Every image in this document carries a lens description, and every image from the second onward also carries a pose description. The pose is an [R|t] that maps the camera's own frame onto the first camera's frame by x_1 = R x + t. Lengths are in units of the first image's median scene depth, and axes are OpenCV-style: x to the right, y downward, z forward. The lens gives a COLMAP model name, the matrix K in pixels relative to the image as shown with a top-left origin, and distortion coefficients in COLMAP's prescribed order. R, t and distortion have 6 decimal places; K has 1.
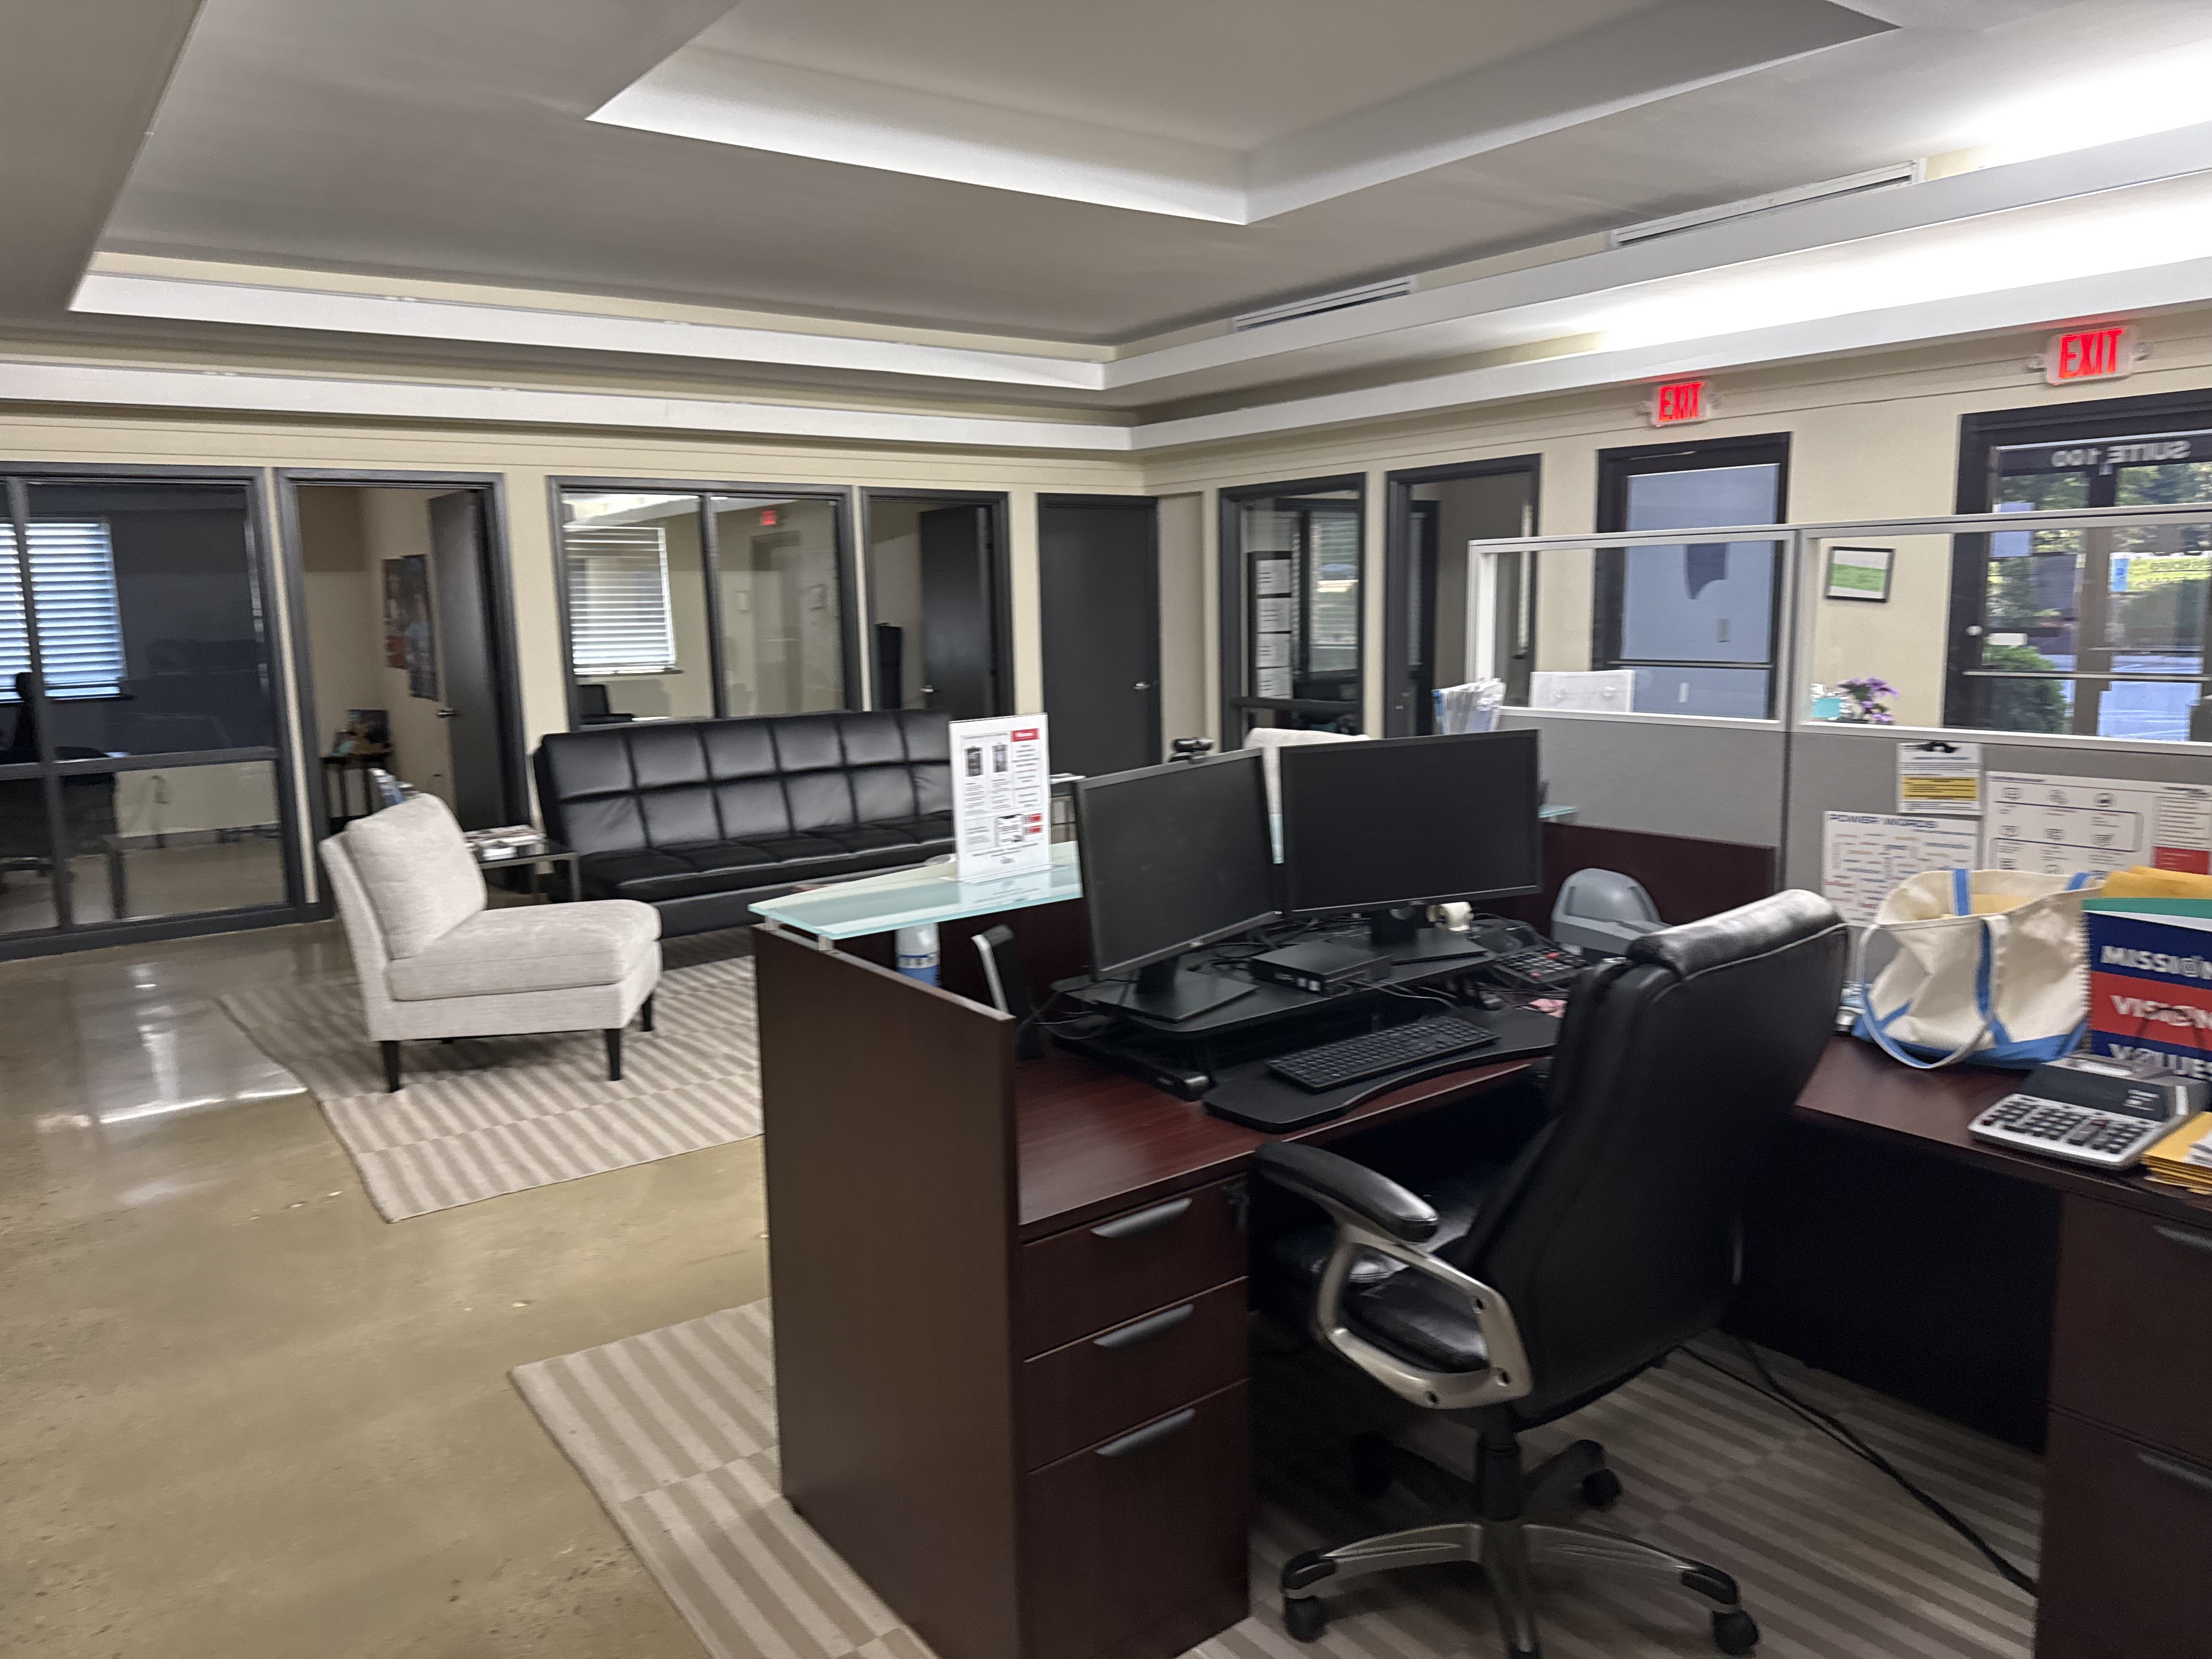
lens RADIAL K [[1541.5, 0, 1106.0], [0, 1541.5, 829.5], [0, 0, 1]] dist [0.118443, -0.157999]
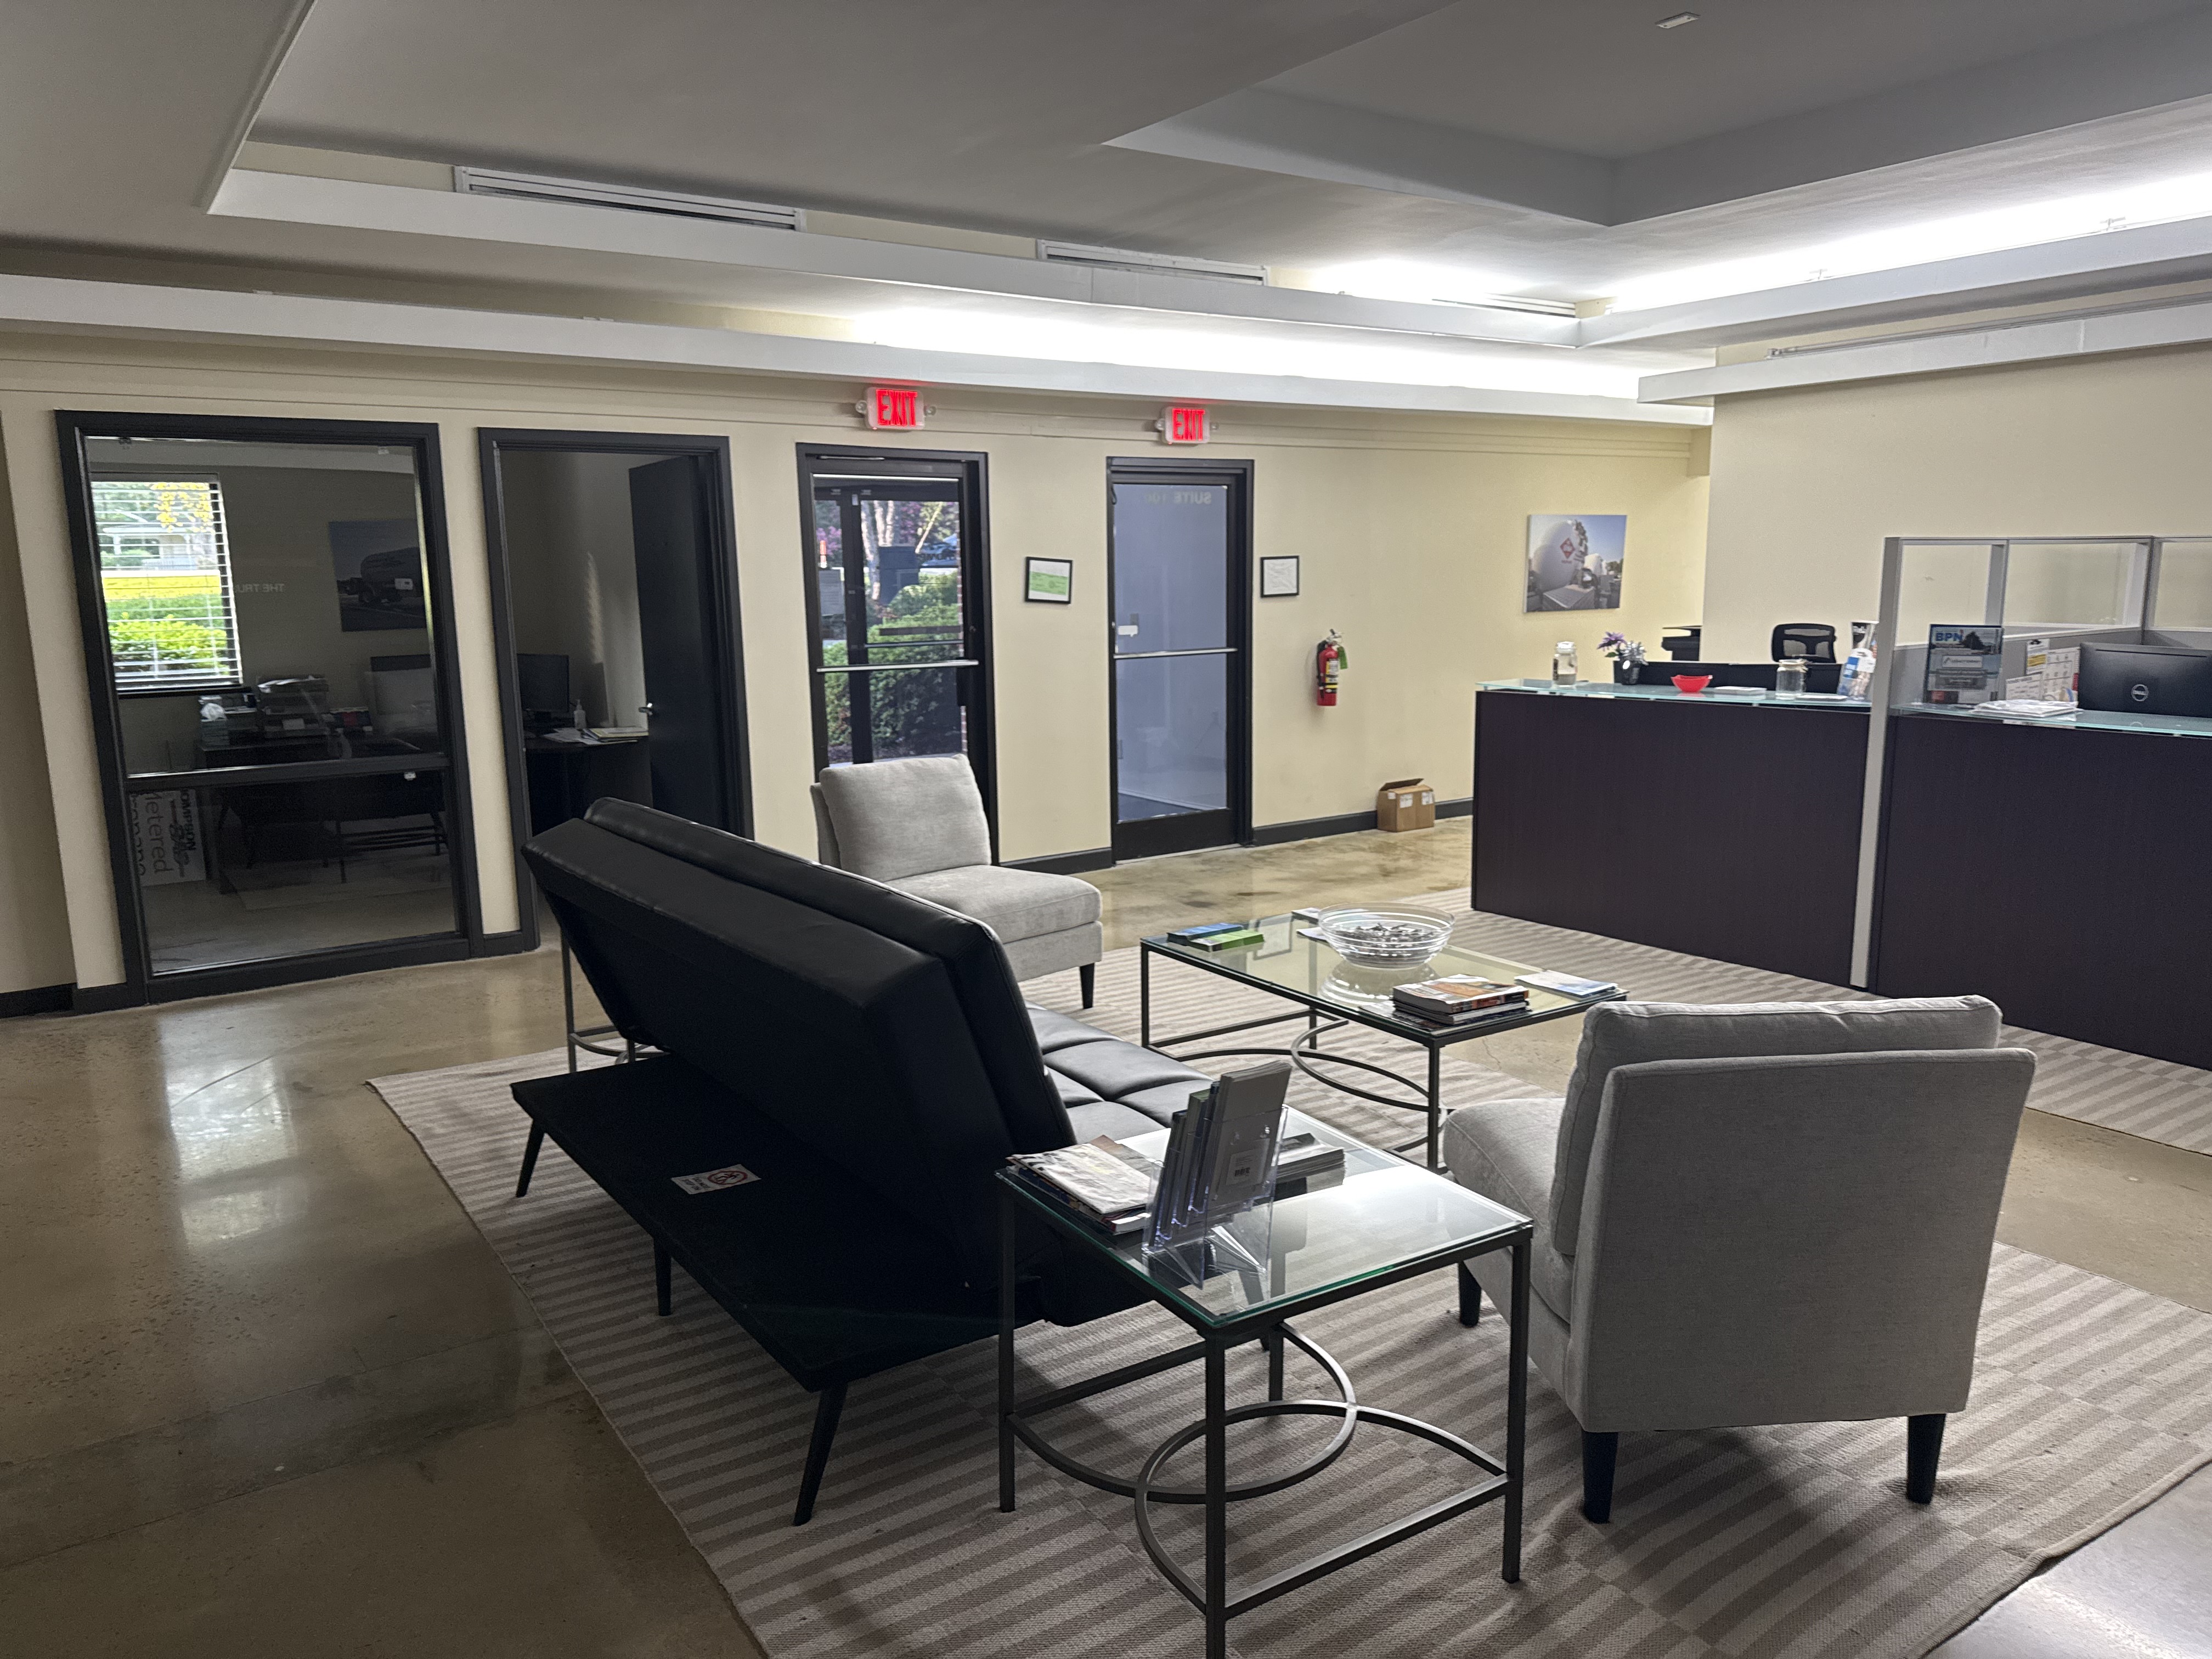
lens RADIAL K [[1548.9, 0, 1091.2], [0, 1548.9, 848.7], [0, 0, 1]] dist [0.121846, -0.173216]
pose [[0.039904, -0.156449, 0.986880, -0.660809], [0.164578, 0.975206, 0.147944, -0.119667], [-0.985557, 0.156515, 0.064663, 0.831356]]
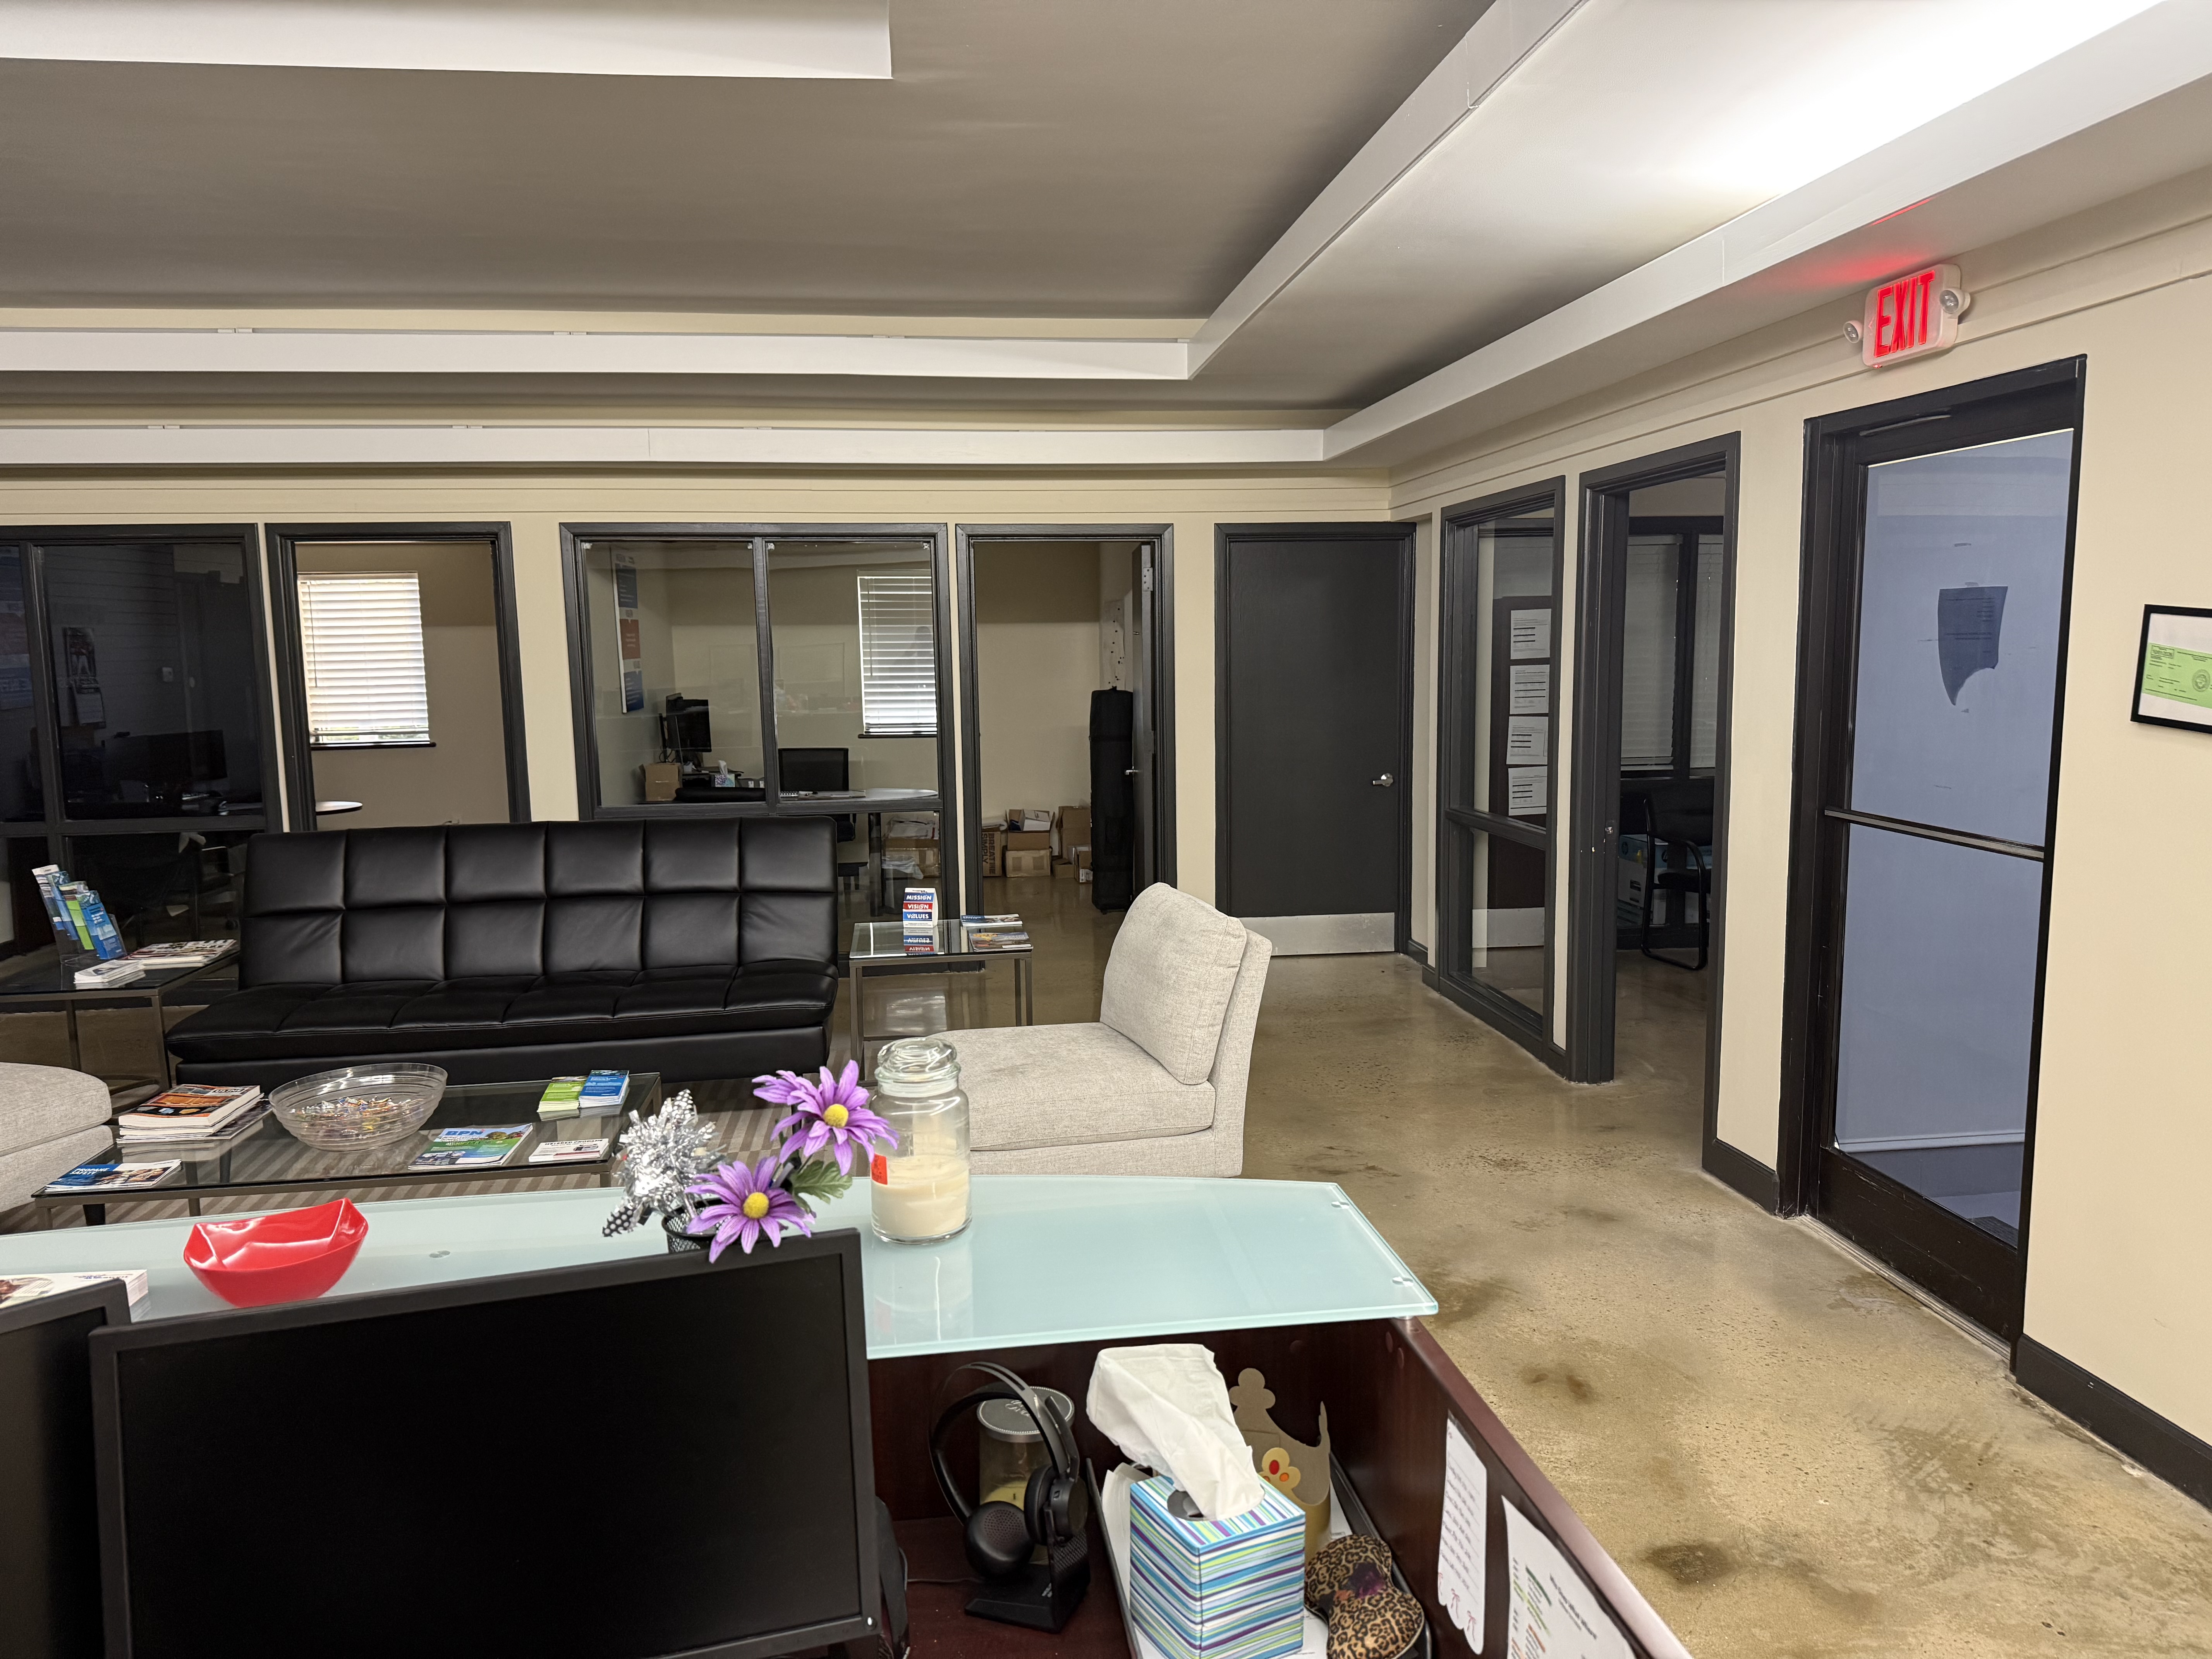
lens RADIAL K [[1541.5, 0, 1106.0], [0, 1541.5, 829.5], [0, 0, 1]] dist [0.118443, -0.157999]
pose [[0.873089, 0.066386, -0.483020, 0.386855], [-0.076235, 0.997090, -0.000761, -0.085707], [0.481564, 0.037487, 0.875609, 0.428211]]
